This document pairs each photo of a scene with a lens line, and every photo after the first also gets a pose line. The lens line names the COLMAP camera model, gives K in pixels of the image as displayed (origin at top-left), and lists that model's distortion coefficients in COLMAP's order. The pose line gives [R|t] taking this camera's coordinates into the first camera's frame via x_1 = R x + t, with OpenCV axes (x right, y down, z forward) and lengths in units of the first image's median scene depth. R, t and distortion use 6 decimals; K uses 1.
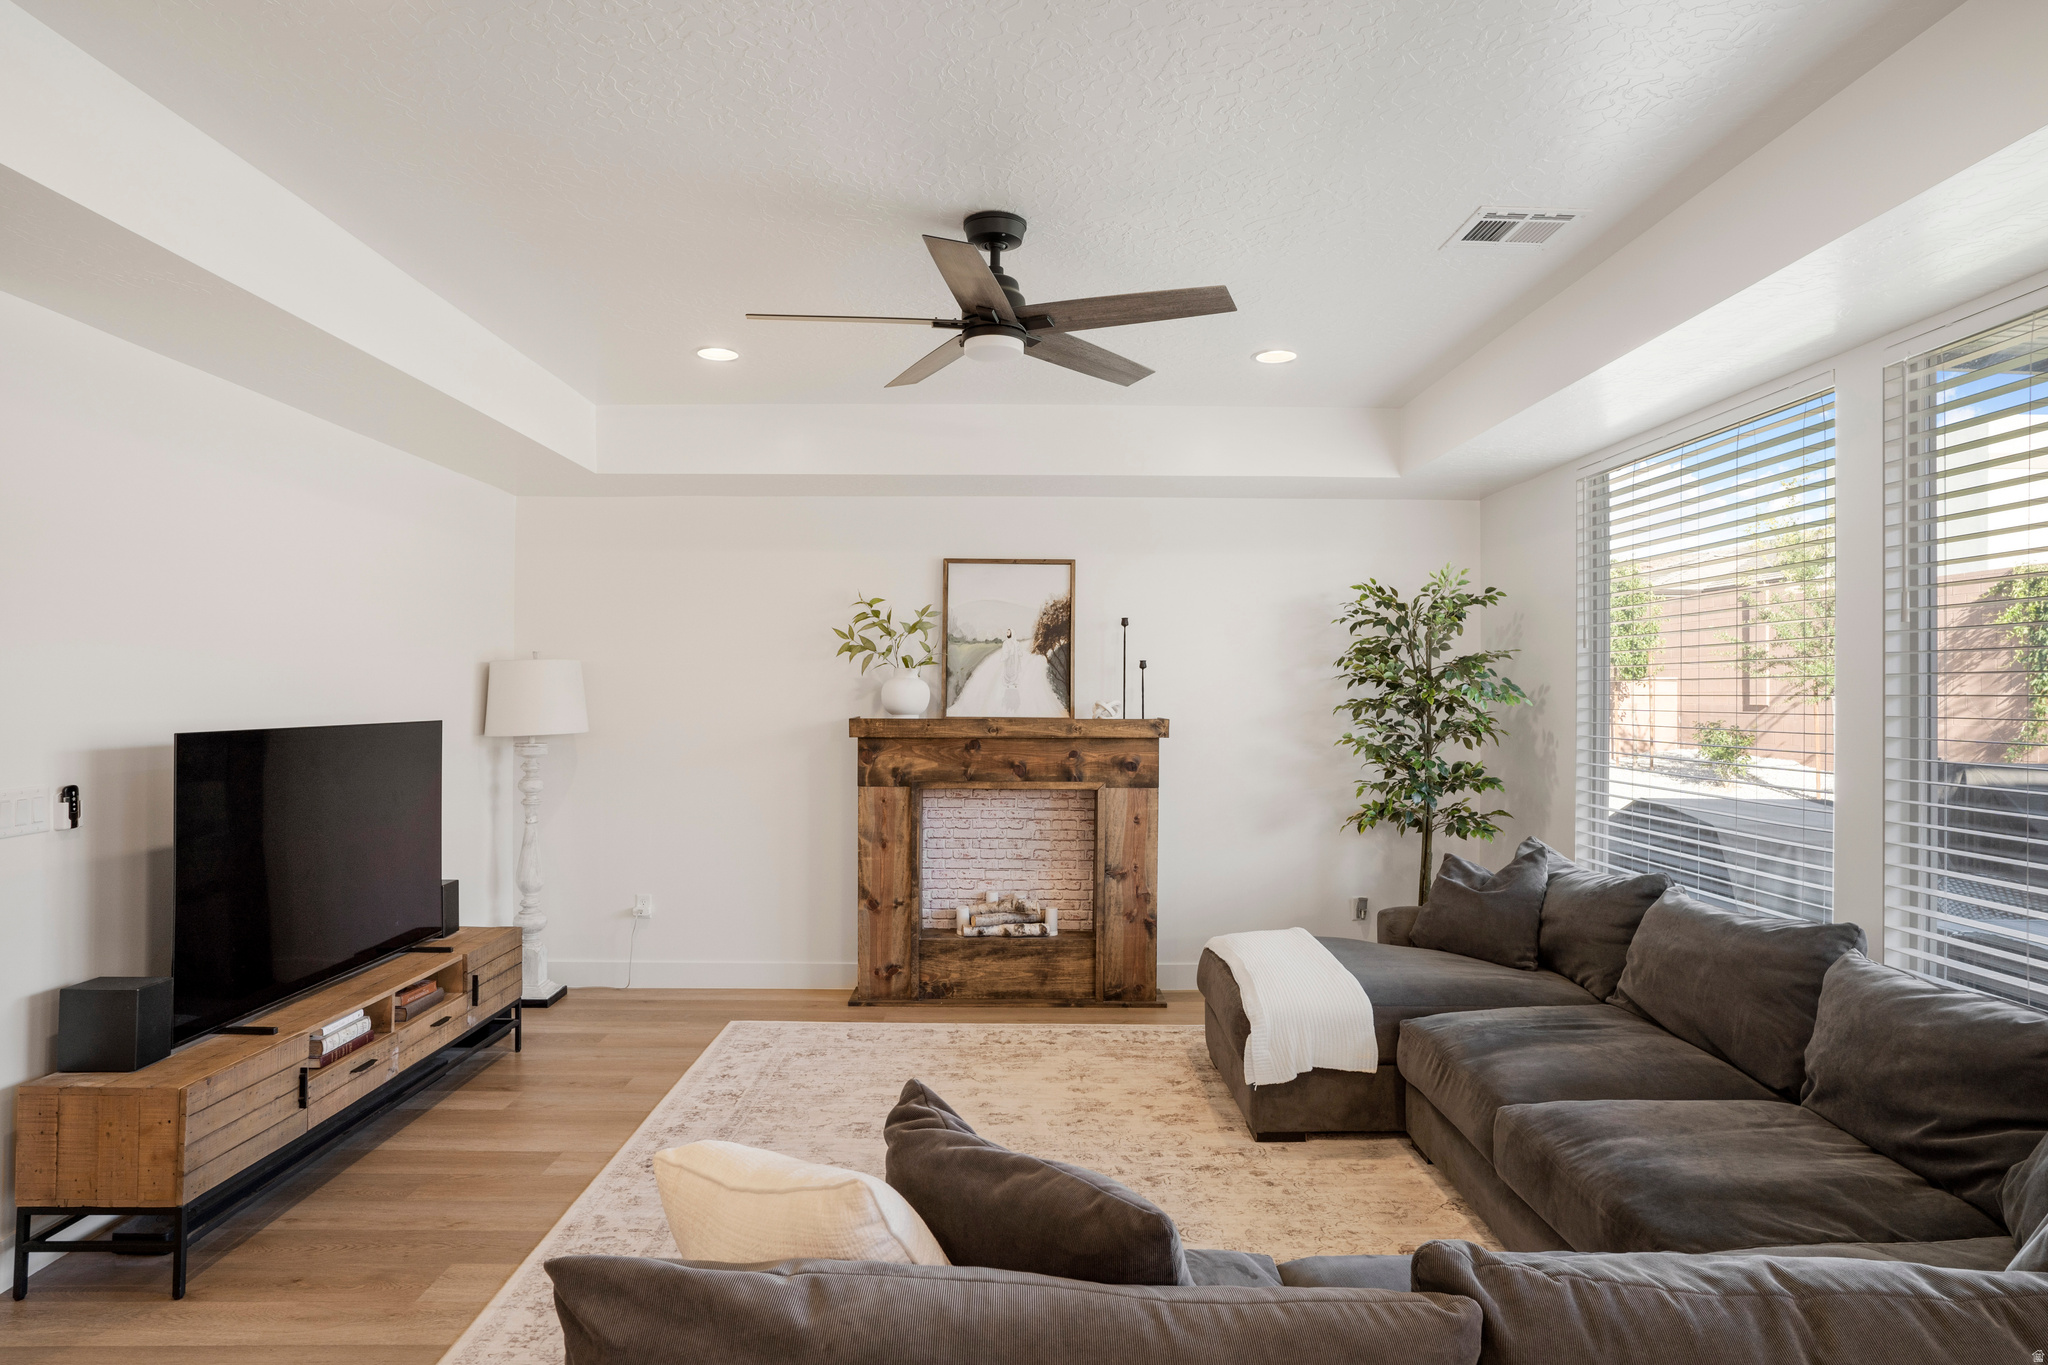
lens RADIAL K [[1123.0, 0, 979.8], [0, 1123.0, 686.4], [0, 0, 1]] dist [-0.067099, 0.056275]
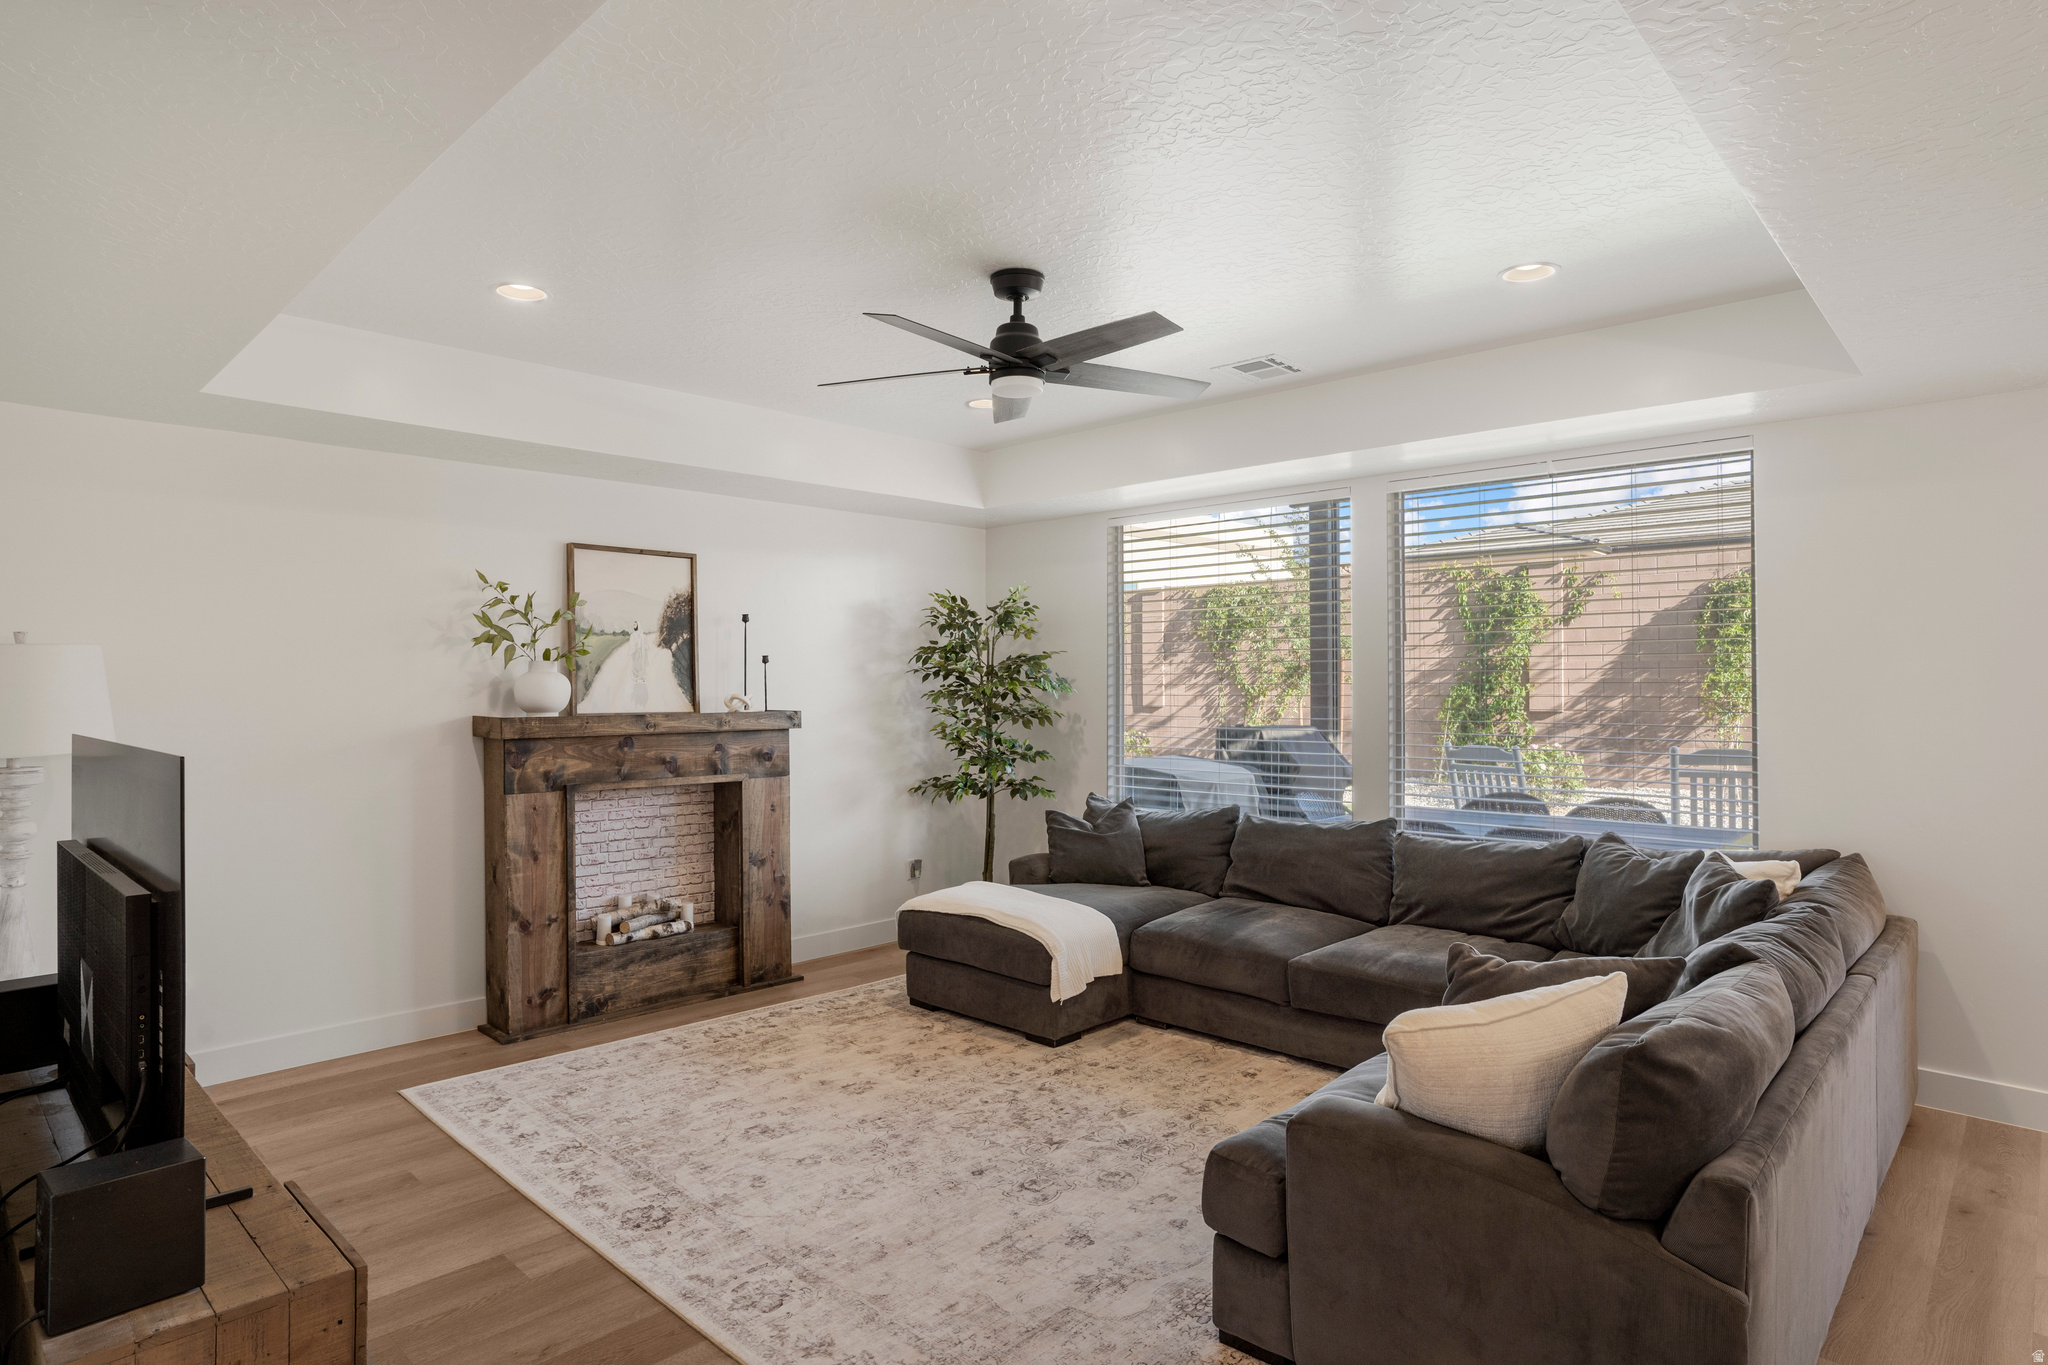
lens RADIAL K [[1123.0, 0, 979.8], [0, 1123.0, 686.4], [0, 0, 1]] dist [-0.067099, 0.056275]
pose [[0.710062, -0.006663, 0.704107, -0.459166], [0.002440, 0.999973, 0.007001, -0.001201], [-0.704134, -0.003253, 0.710059, 0.117520]]
